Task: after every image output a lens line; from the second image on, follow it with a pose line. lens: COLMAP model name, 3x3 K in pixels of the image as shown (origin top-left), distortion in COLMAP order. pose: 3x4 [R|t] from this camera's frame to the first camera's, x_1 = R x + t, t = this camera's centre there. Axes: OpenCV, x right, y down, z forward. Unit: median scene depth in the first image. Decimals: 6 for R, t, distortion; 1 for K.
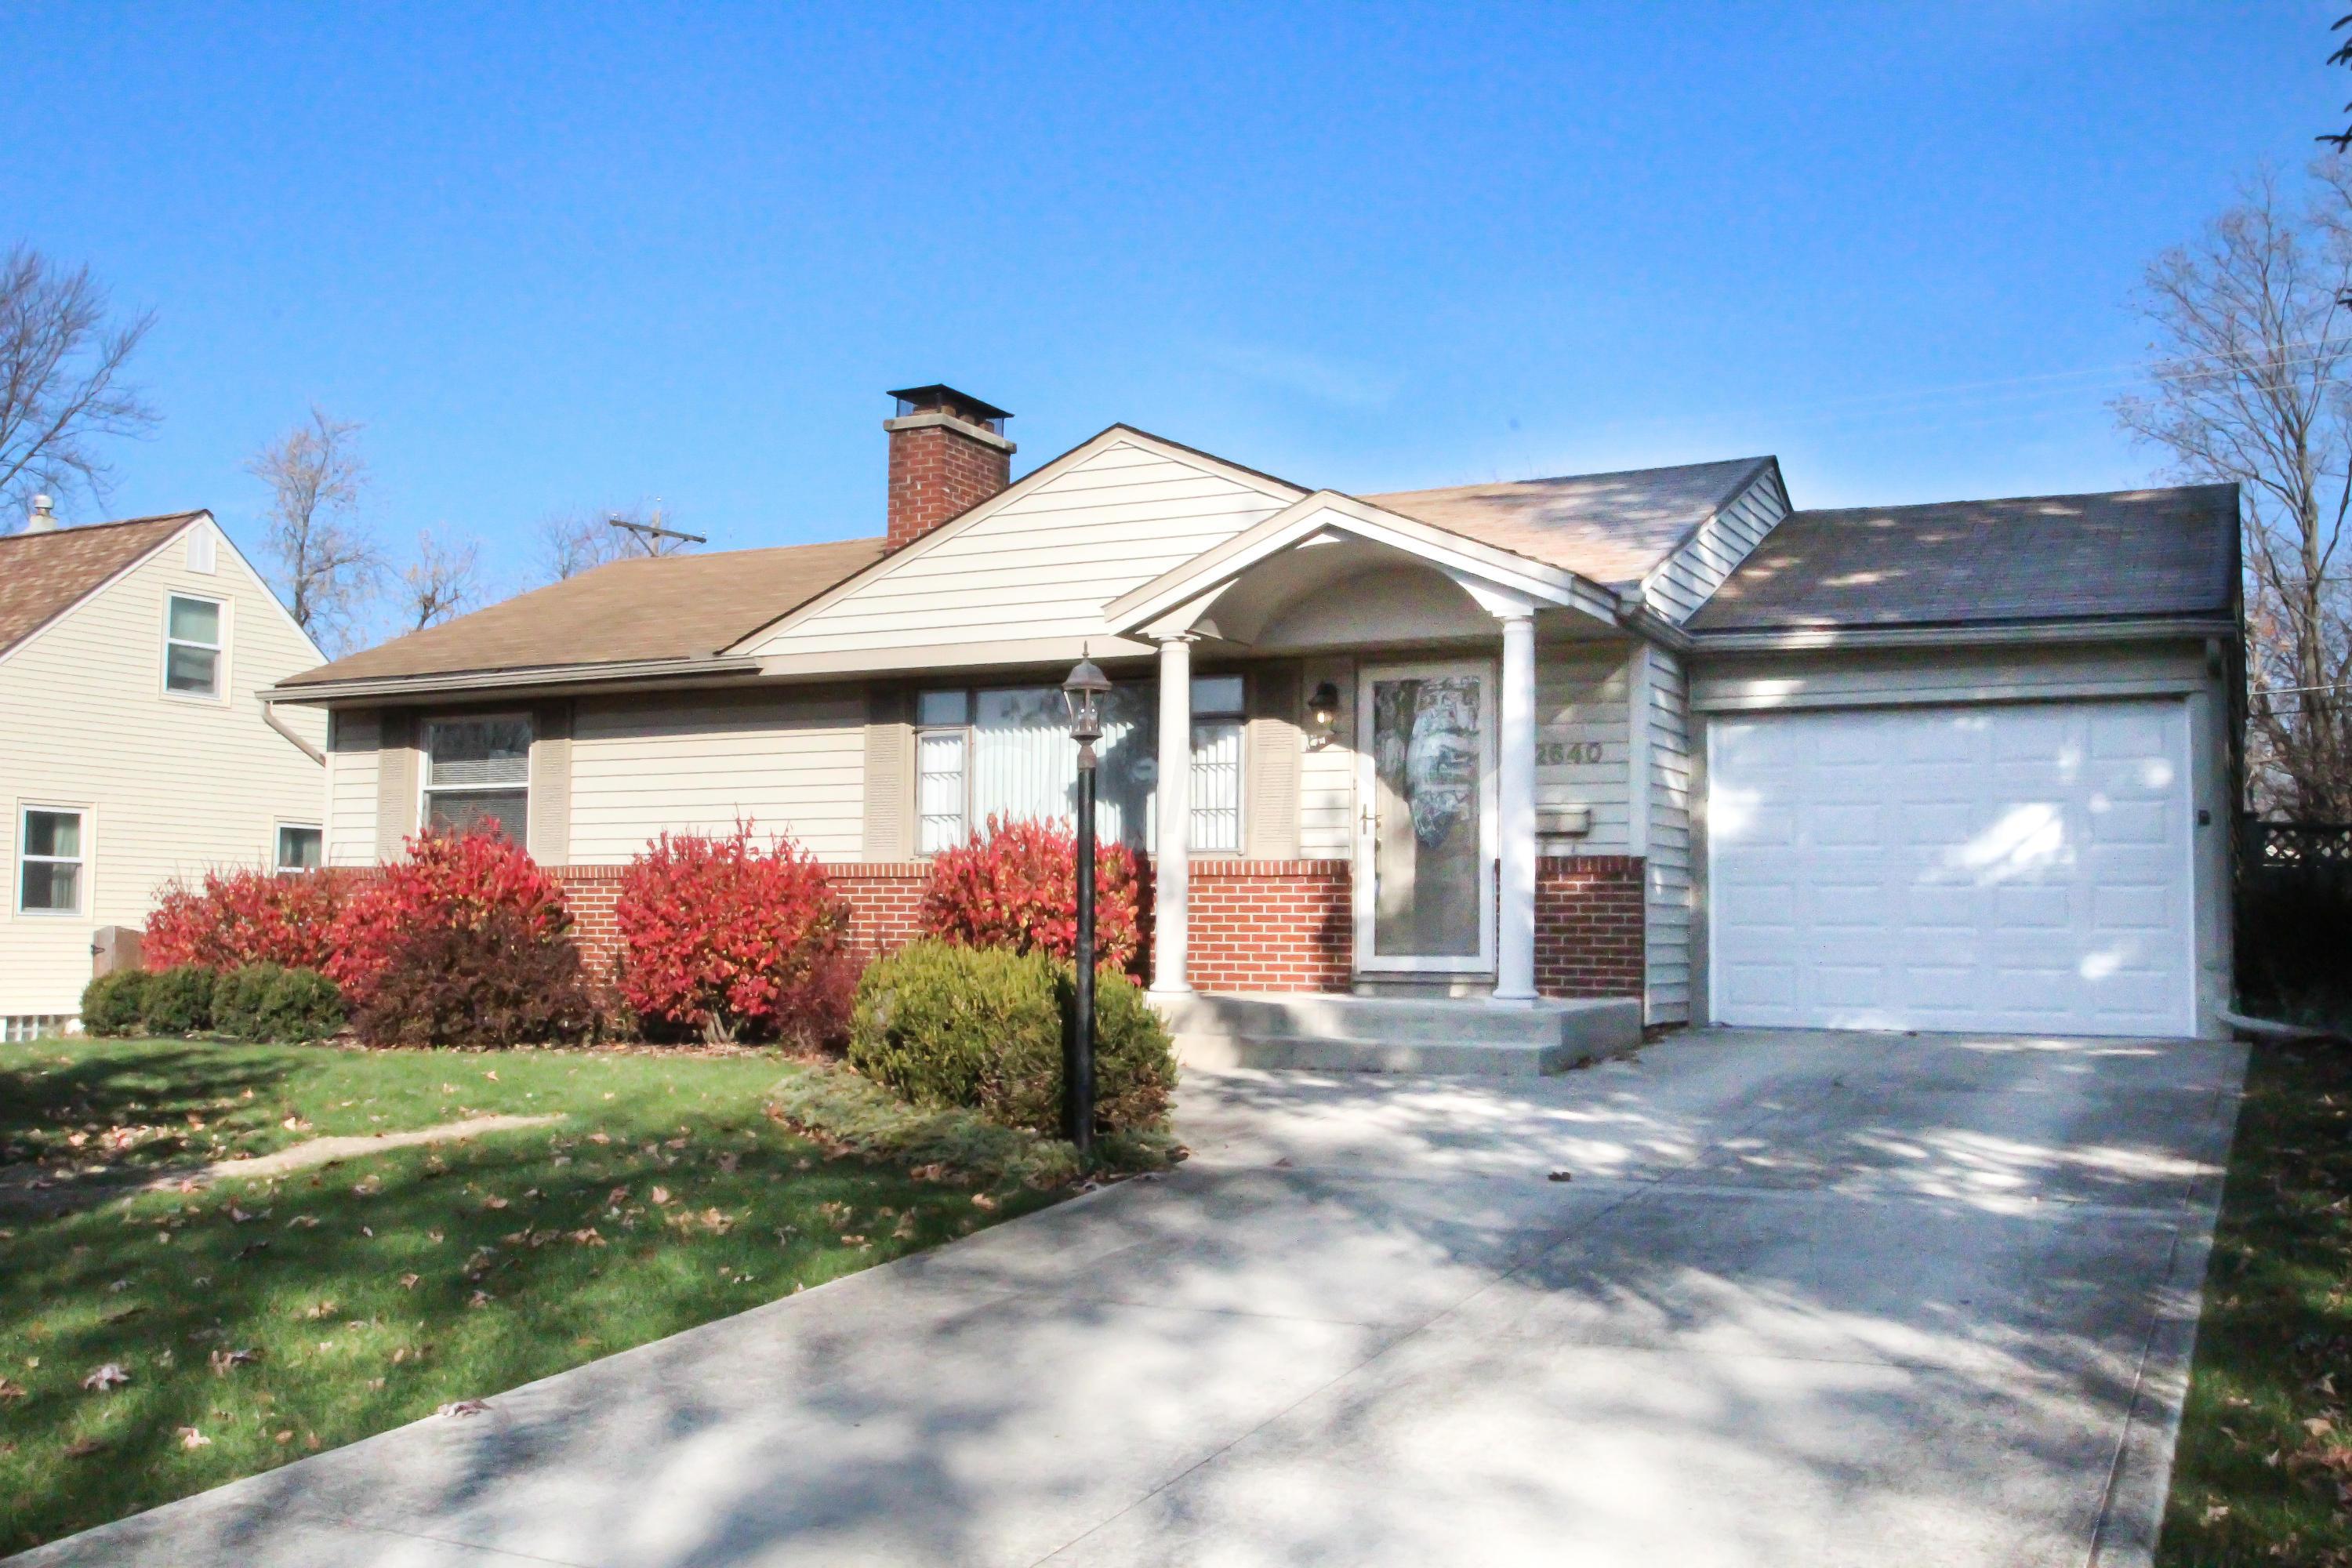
lens RADIAL K [[2157.1, 0, 1176.0], [0, 2157.1, 784.0], [0, 0, 1]] dist [0.000549, -0.000368]
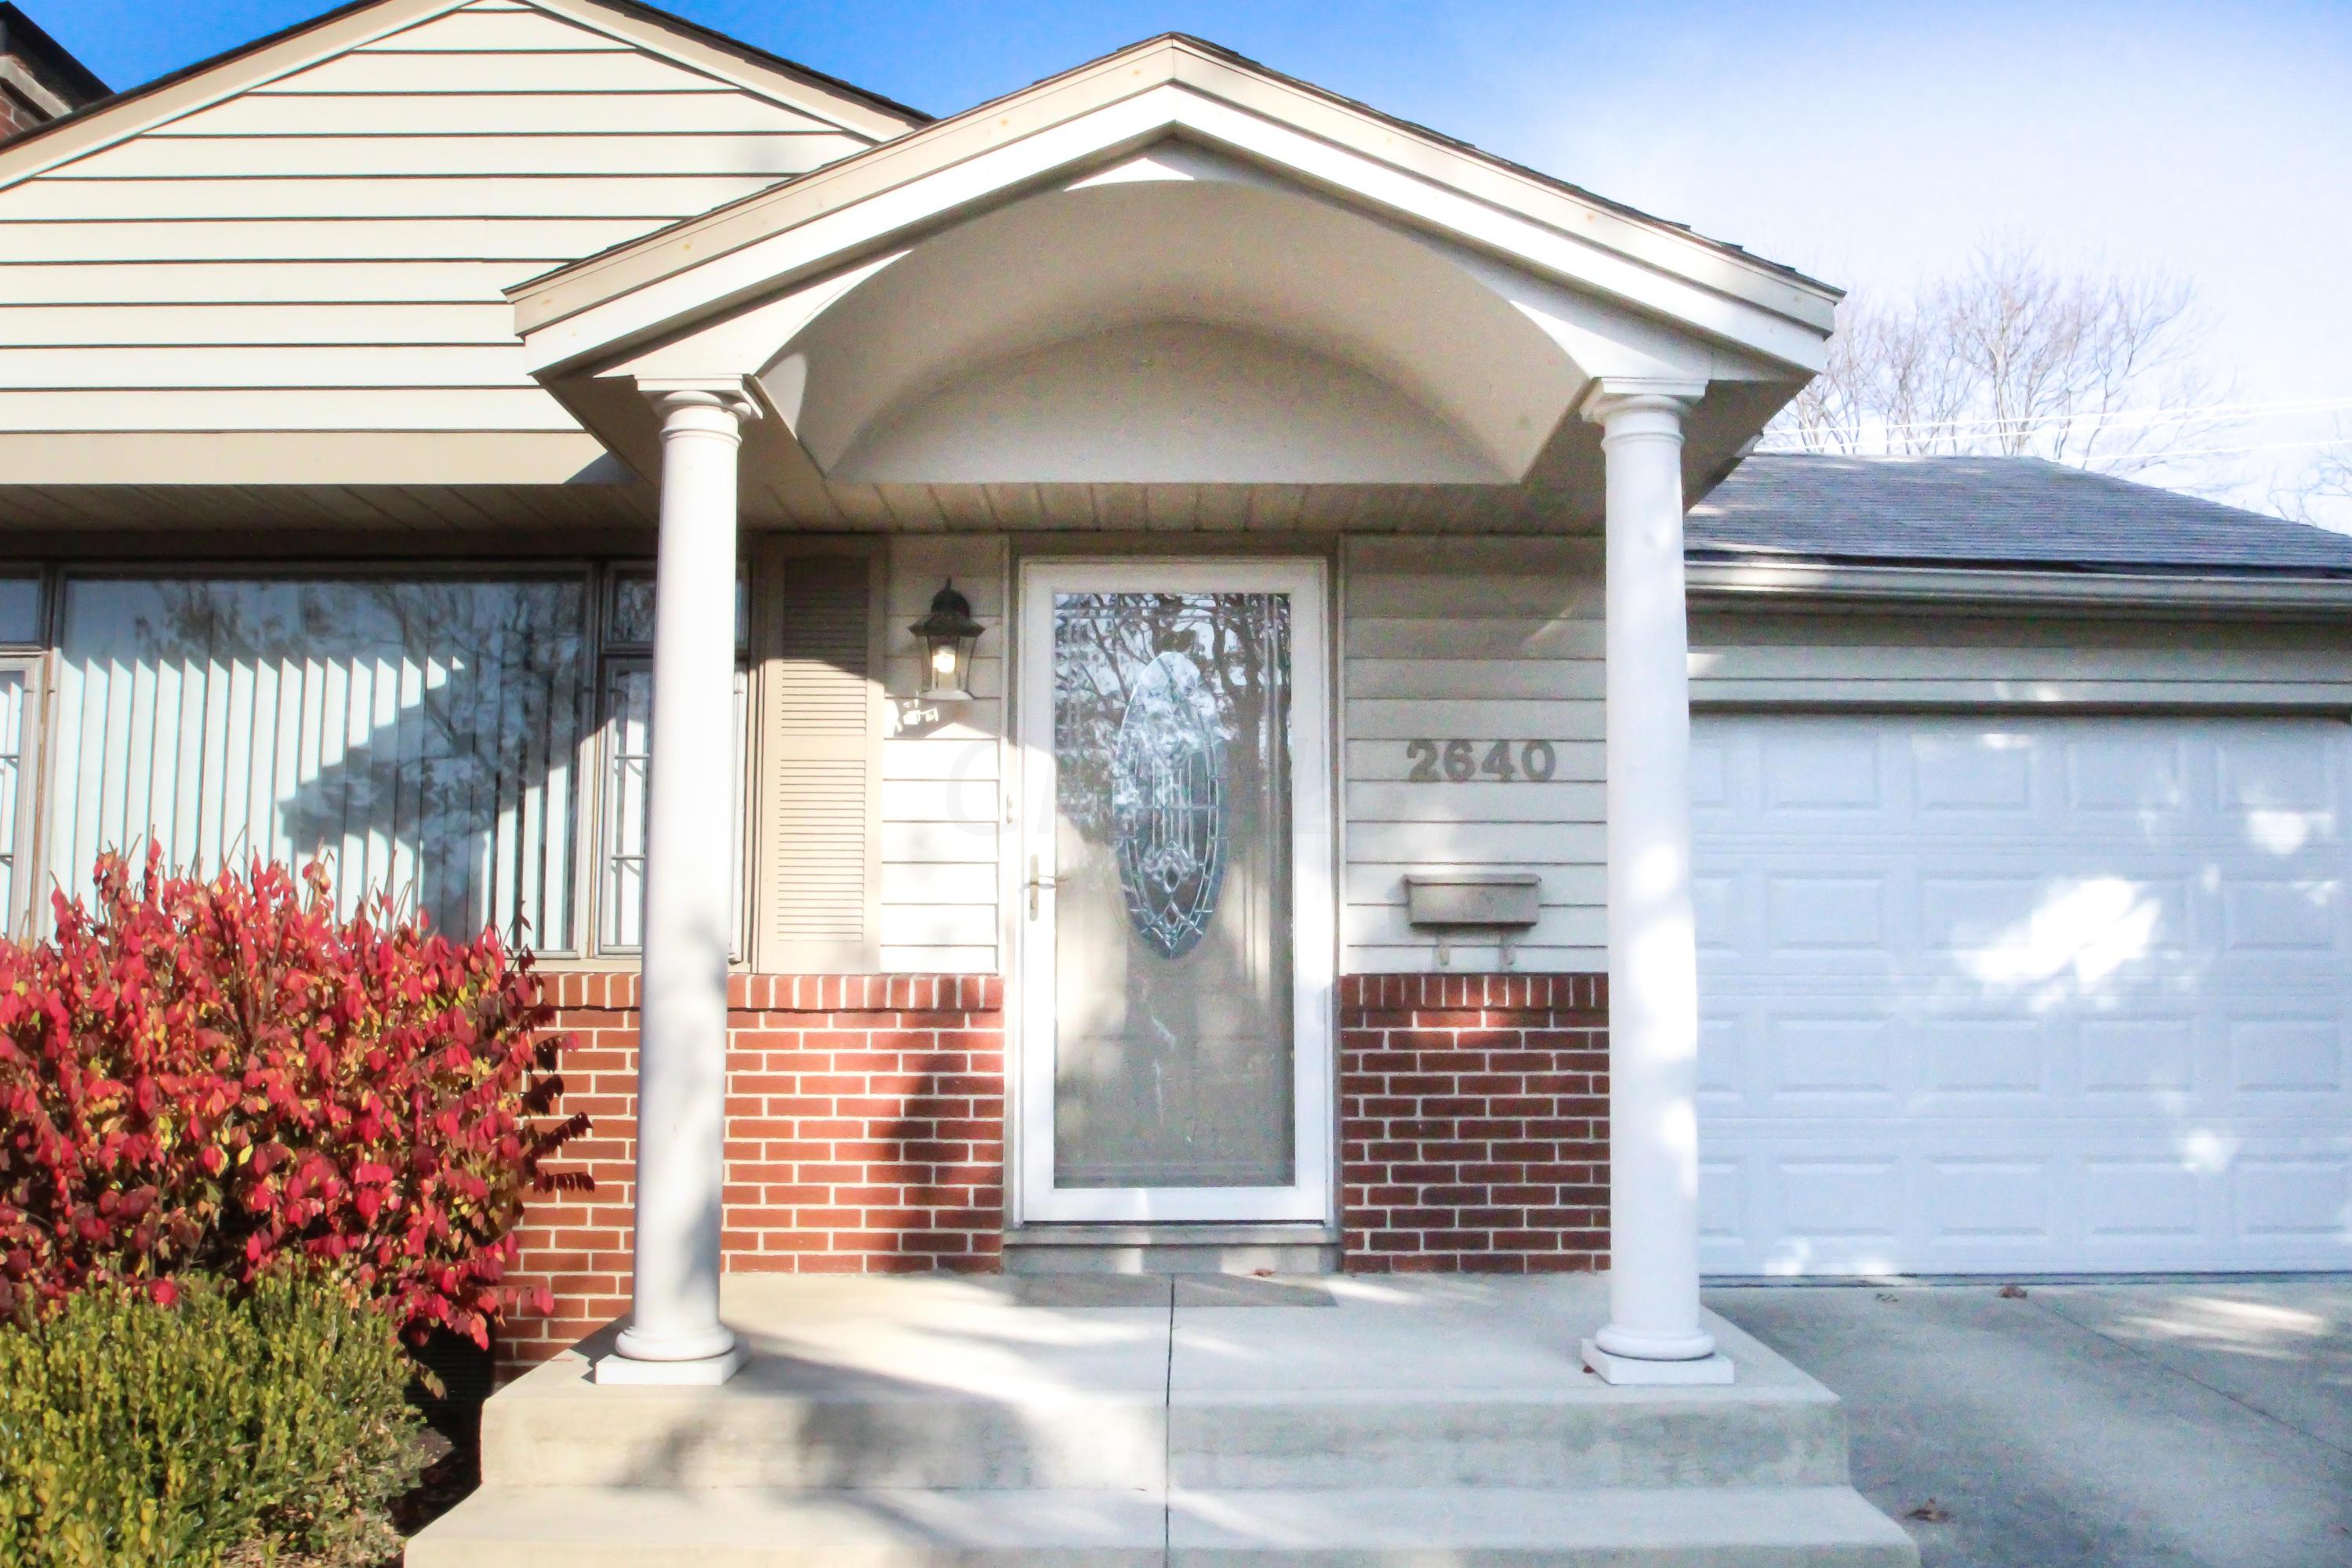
lens RADIAL K [[1889.4, 0, 1176.0], [0, 1889.4, 784.0], [0, 0, 1]] dist [-0.032357, -0.007157]
pose [[0.889116, 0.043813, 0.455579, -0.070263], [-0.026109, 0.998642, -0.045086, 0.011765], [-0.456936, 0.028192, 0.889053, 0.627321]]
